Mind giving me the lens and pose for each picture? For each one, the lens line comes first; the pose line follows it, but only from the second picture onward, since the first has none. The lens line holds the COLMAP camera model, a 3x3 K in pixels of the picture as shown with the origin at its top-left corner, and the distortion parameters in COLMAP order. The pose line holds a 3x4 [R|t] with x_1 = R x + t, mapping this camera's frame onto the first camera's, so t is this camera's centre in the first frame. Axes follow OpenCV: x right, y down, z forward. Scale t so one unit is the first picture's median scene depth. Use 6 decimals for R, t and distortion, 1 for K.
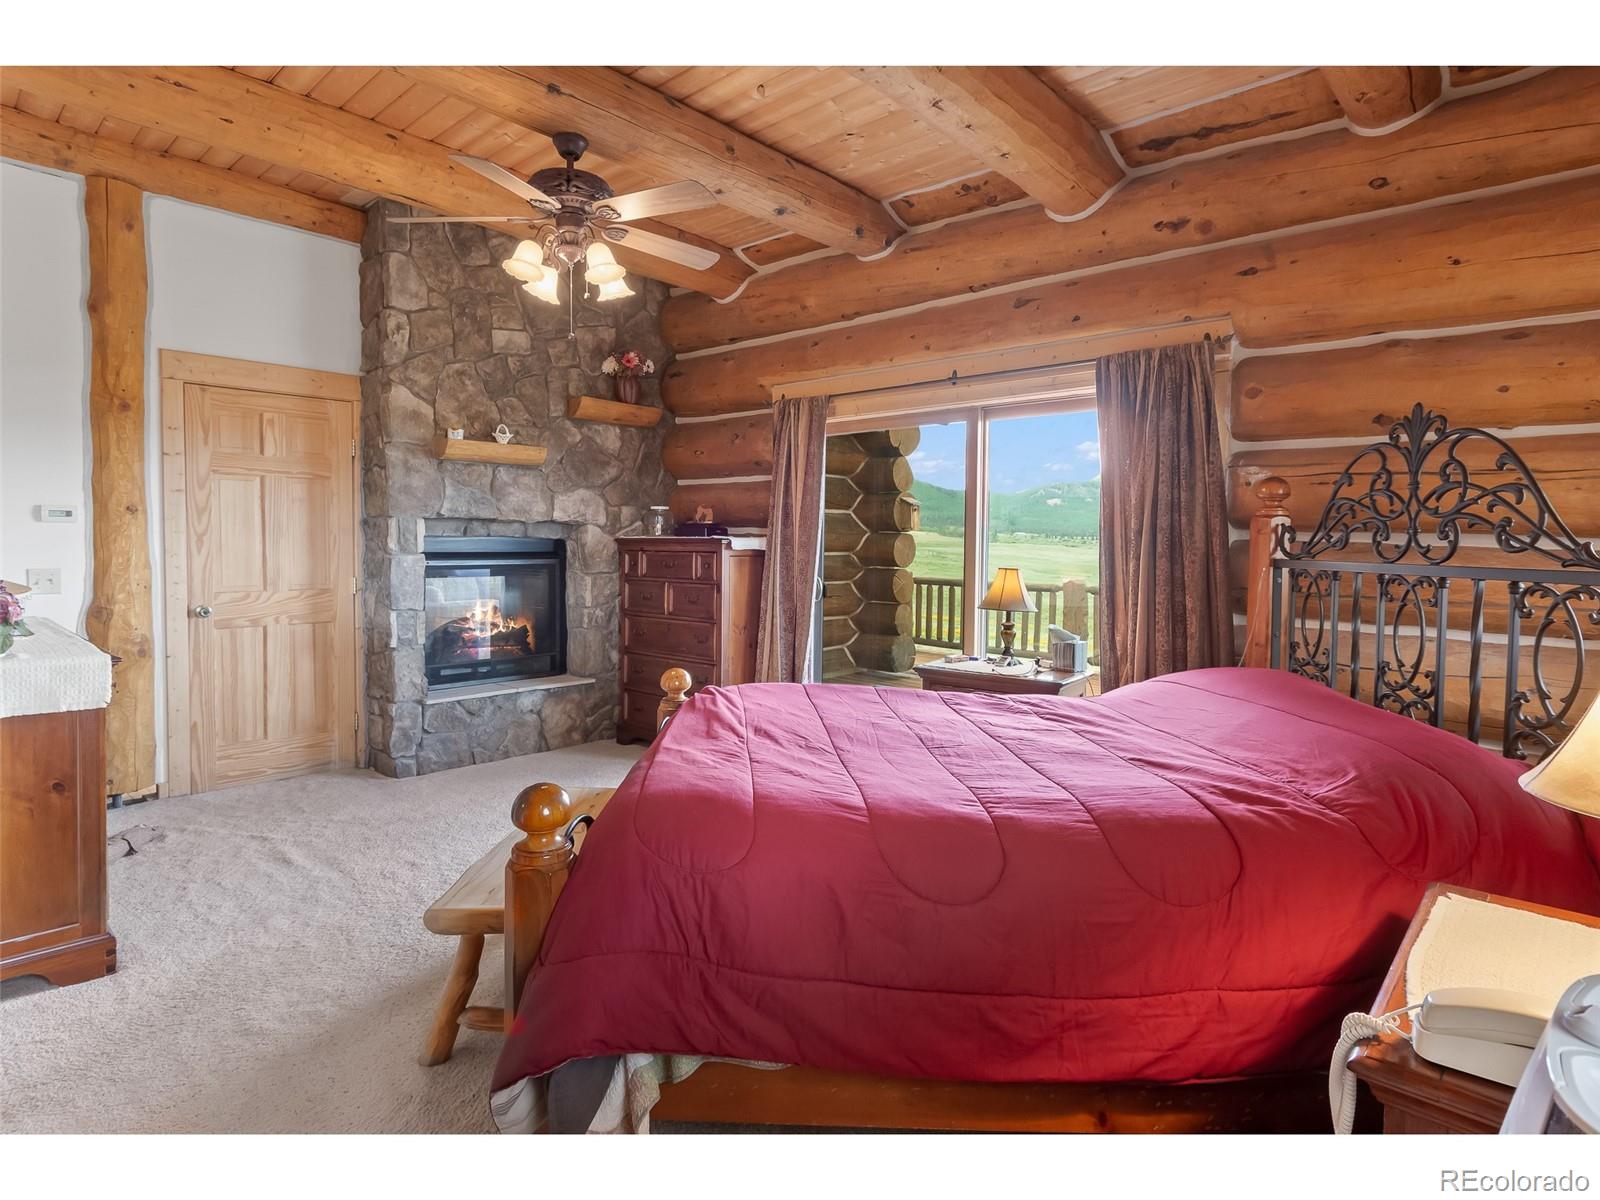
lens RADIAL K [[858.1, 0, 800.0], [0, 858.1, 600.0], [0, 0, 1]] dist [-0.002708, -0.001954]
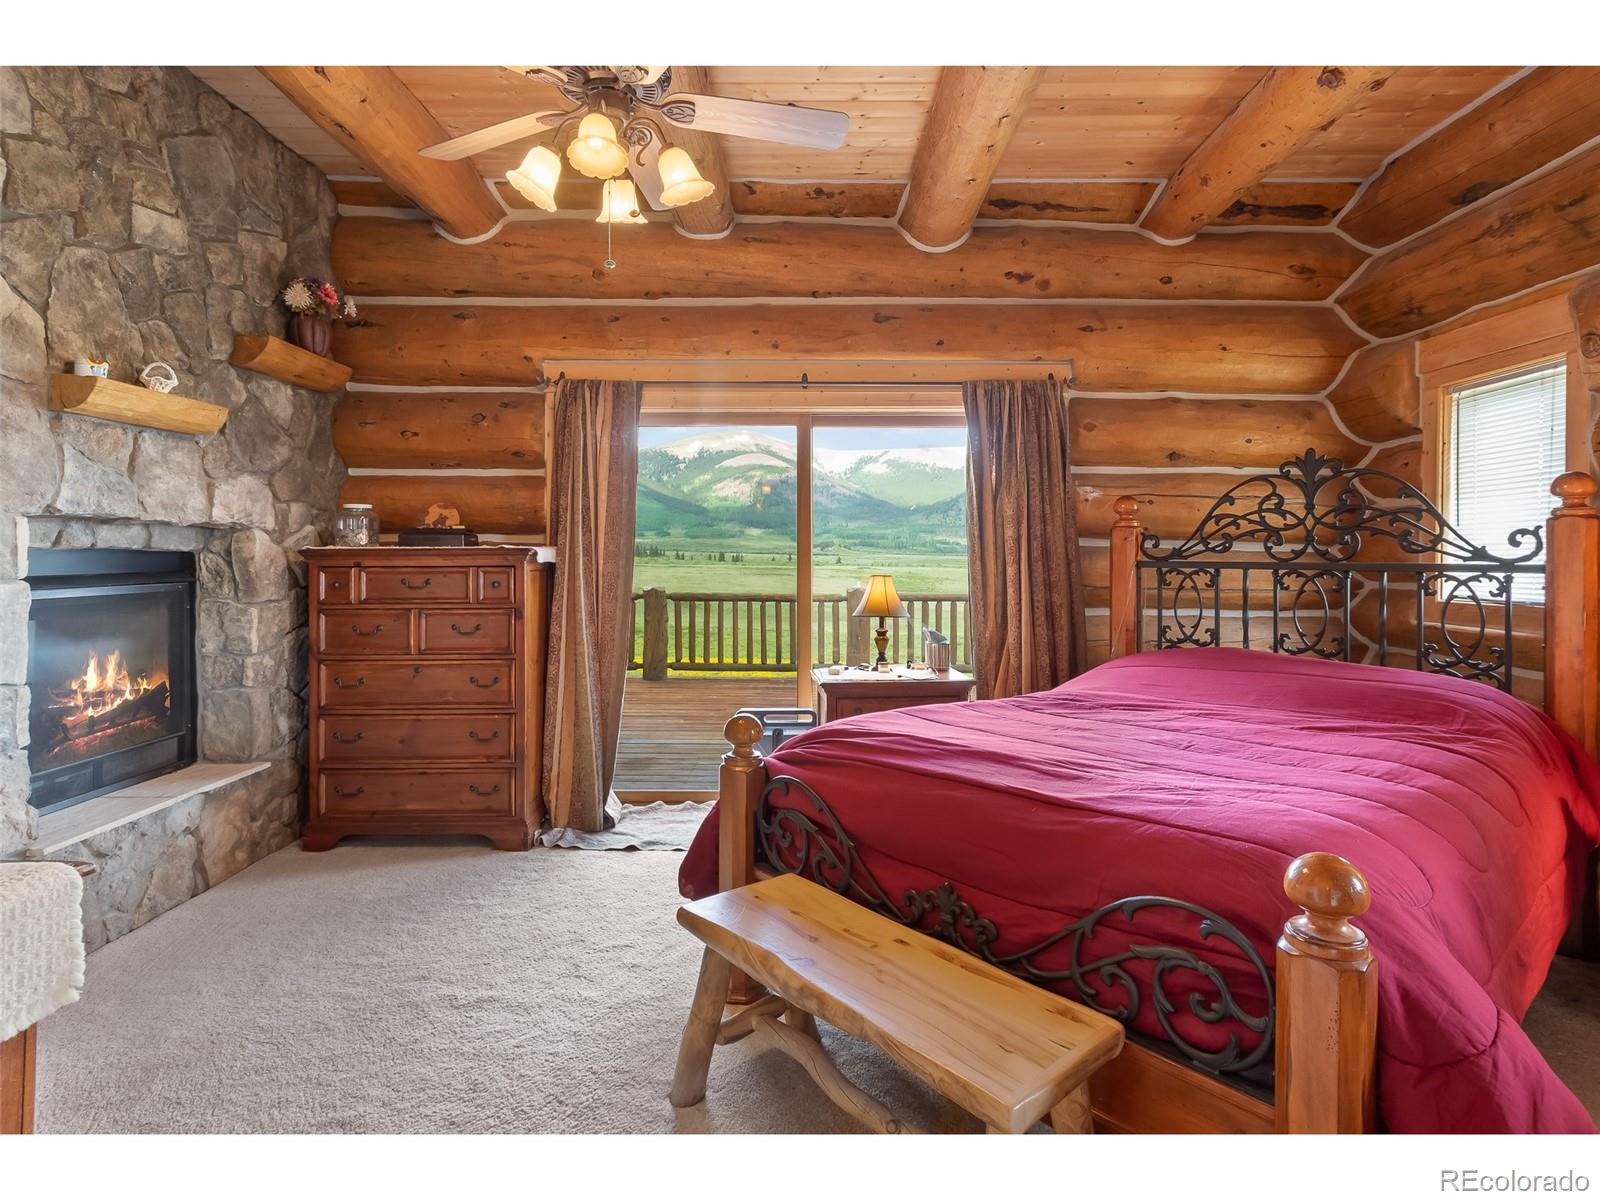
lens RADIAL K [[867.6, 0, 798.9], [0, 867.6, 576.7], [0, 0, 1]] dist [0.001397, 0.000656]
pose [[0.740244, -0.030085, 0.671665, -0.425783], [0.053592, 0.998460, -0.014342, -0.021167], [-0.670199, 0.046613, 0.740716, 0.248878]]
